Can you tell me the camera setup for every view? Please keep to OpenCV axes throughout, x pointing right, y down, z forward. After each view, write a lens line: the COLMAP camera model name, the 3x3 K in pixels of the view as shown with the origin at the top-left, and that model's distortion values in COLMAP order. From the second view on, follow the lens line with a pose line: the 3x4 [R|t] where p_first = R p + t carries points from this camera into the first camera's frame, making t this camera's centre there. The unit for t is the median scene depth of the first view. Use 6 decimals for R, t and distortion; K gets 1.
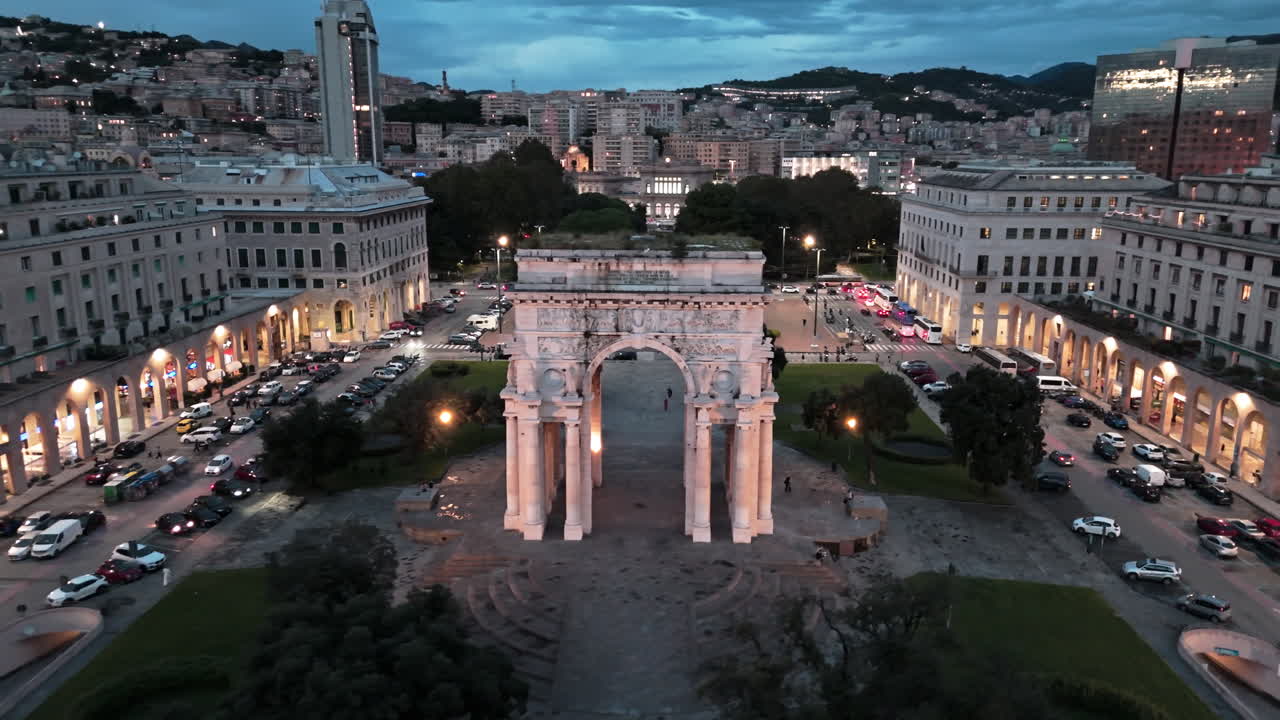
lens RADIAL K [[927.8, 0, 640.0], [0, 927.8, 360.0], [0, 0, 1]] dist [0.072417, -0.067623]
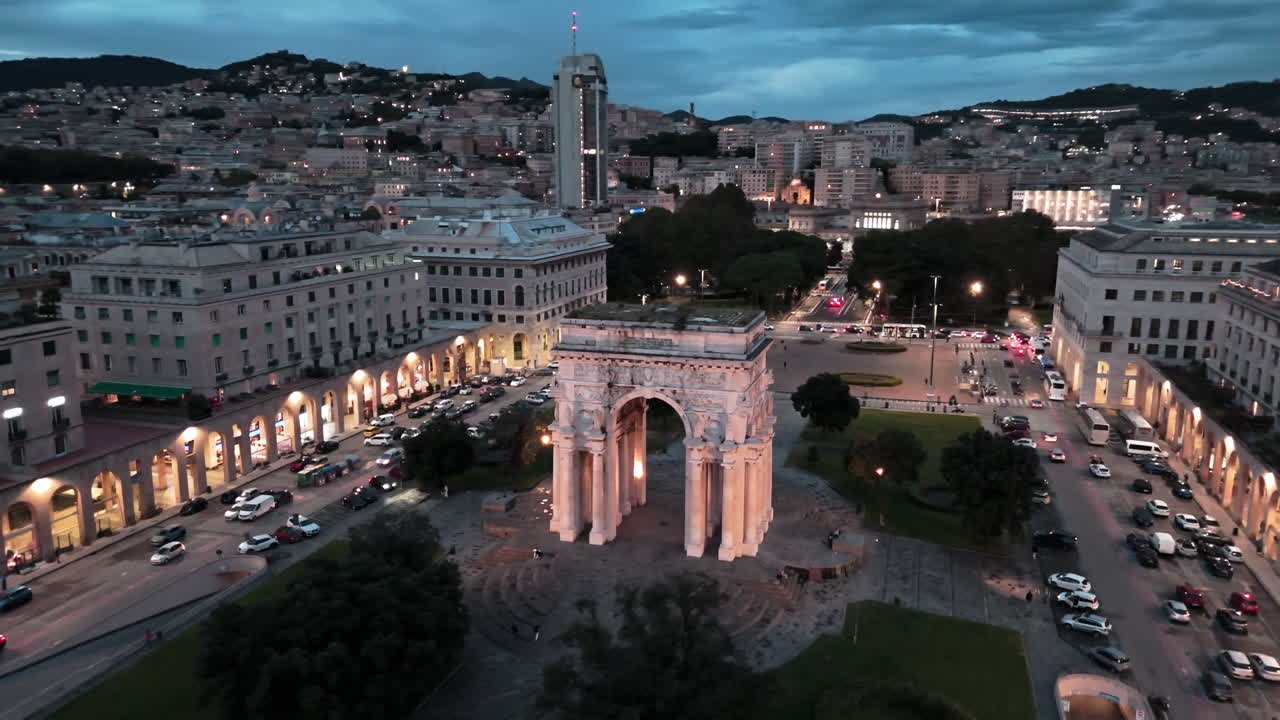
lens RADIAL K [[927.8, 0, 640.0], [0, 927.8, 360.0], [0, 0, 1]] dist [0.072417, -0.067623]
pose [[0.965484, 0.049020, -0.255806, 0.158863], [-0.055097, 0.998342, -0.016640, -0.022131], [0.254566, 0.030160, 0.966585, -0.120509]]
